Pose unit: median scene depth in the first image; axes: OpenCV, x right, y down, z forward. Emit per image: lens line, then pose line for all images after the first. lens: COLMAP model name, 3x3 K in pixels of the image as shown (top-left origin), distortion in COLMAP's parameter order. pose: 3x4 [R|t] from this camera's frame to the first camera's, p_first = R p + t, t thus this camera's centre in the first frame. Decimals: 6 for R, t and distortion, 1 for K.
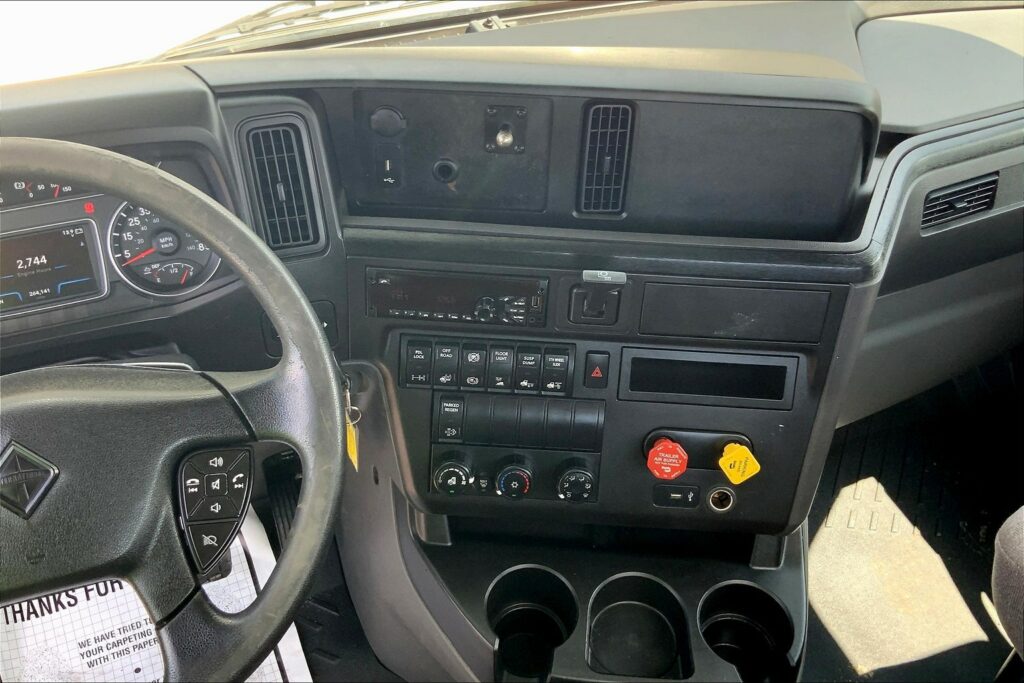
lens RADIAL K [[1010.4, 0, 512.0], [0, 1010.4, 341.5], [0, 0, 1]] dist [0.127839, -0.305787]
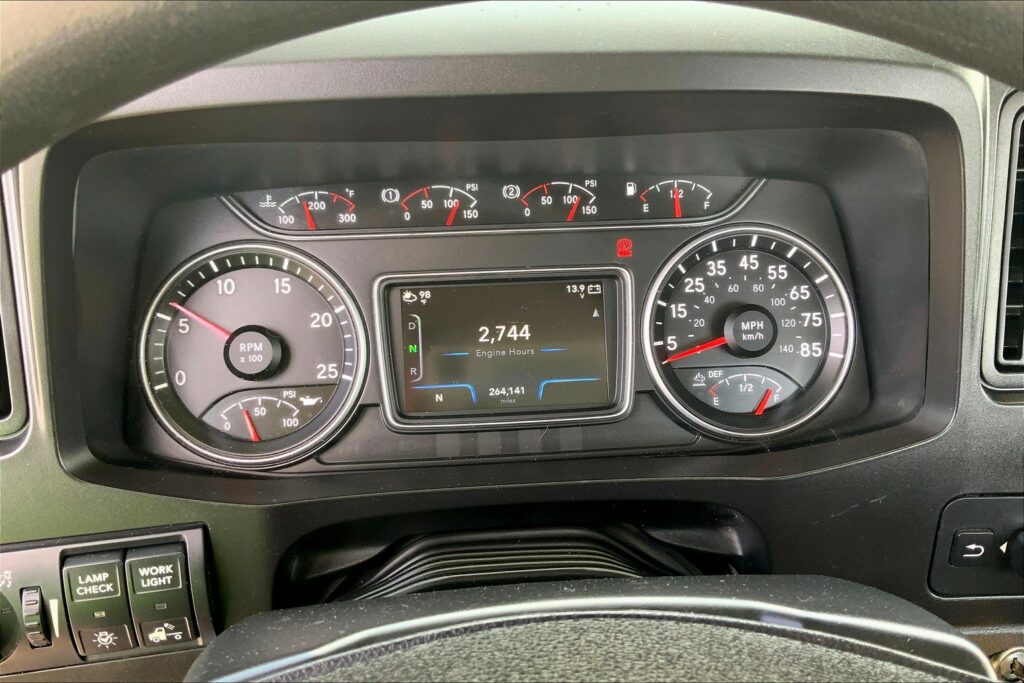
lens RADIAL K [[901.1, 0, 512.0], [0, 901.1, 341.5], [0, 0, 1]] dist [0.113483, -0.248685]
pose [[0.957763, 0.125642, -0.258657, -0.326883], [-0.168094, 0.974430, -0.149099, -0.003609], [0.233310, 0.186281, 0.954393, 0.525438]]
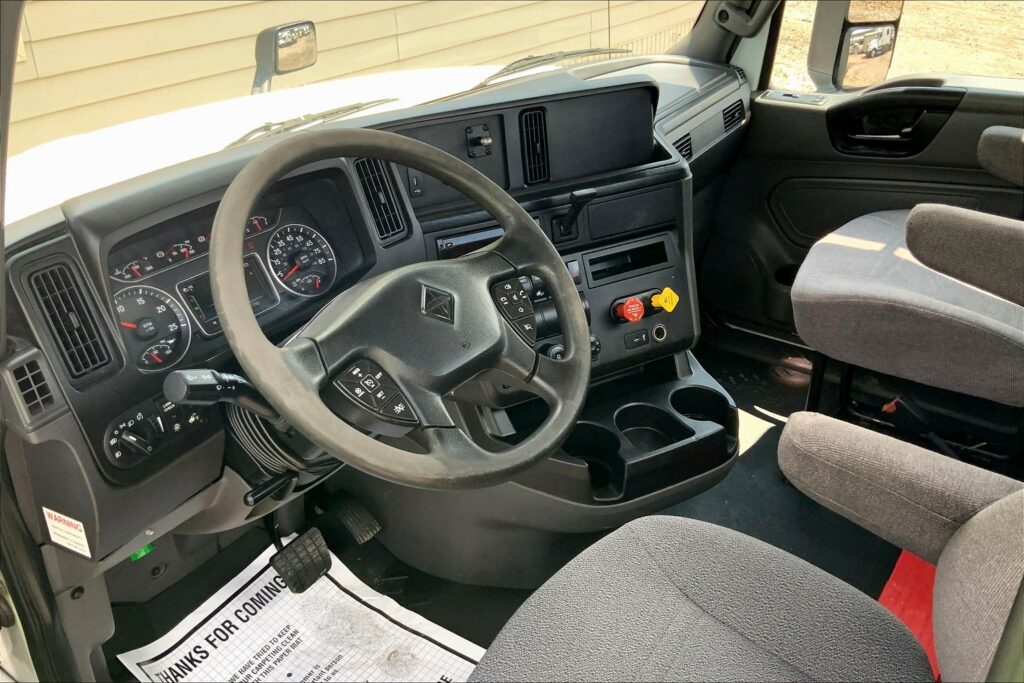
lens RADIAL K [[901.1, 0, 512.0], [0, 901.1, 341.5], [0, 0, 1]] dist [0.113483, -0.248685]
pose [[0.836777, -0.296854, 0.460088, -0.691968], [0.392729, 0.910907, -0.126542, 0.272079], [-0.381533, 0.286577, 0.878809, -0.177138]]
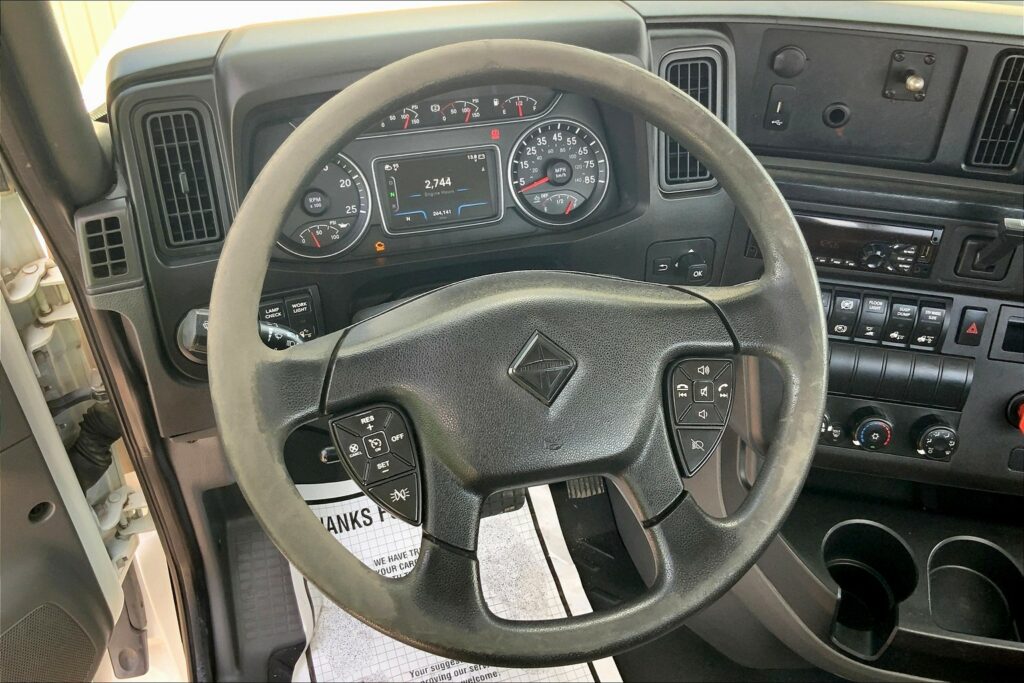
lens RADIAL K [[970.6, 0, 512.0], [0, 970.6, 341.5], [0, 0, 1]] dist [0.118763, -0.286670]
pose [[0.993623, 0.071054, -0.087553, -0.281252], [-0.070551, 0.997469, 0.008821, 0.067124], [0.087958, -0.002587, 0.996121, 0.010085]]
